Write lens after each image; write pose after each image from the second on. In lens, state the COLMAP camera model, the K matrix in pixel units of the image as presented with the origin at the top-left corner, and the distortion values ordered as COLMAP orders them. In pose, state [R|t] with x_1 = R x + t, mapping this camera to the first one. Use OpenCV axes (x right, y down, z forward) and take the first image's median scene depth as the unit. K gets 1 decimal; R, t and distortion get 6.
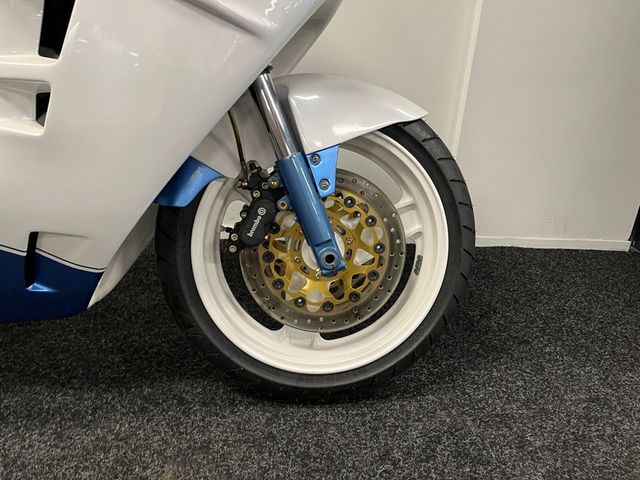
lens RADIAL K [[480.7, 0, 321.5], [0, 480.7, 244.1], [0, 0, 1]] dist [0.071125, -0.092490]
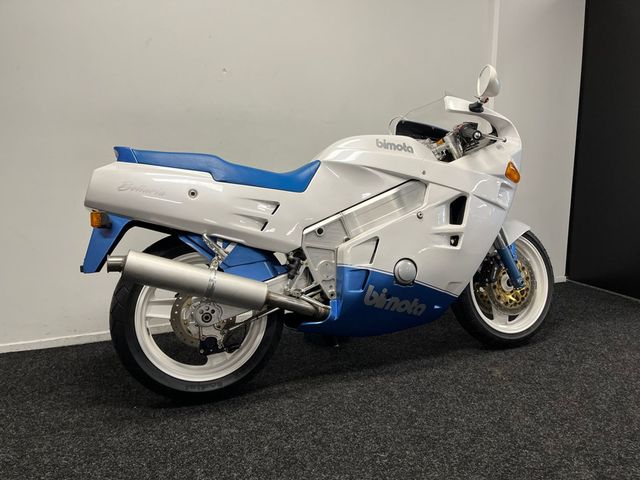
lens RADIAL K [[480.7, 0, 323.9], [0, 480.7, 243.6], [0, 0, 1]] dist [0.071125, -0.092490]
pose [[0.953592, -0.117042, 0.277423, -1.661728], [0.172394, 0.967625, -0.184341, 0.121505], [-0.246866, 0.223612, 0.942897, -1.261692]]
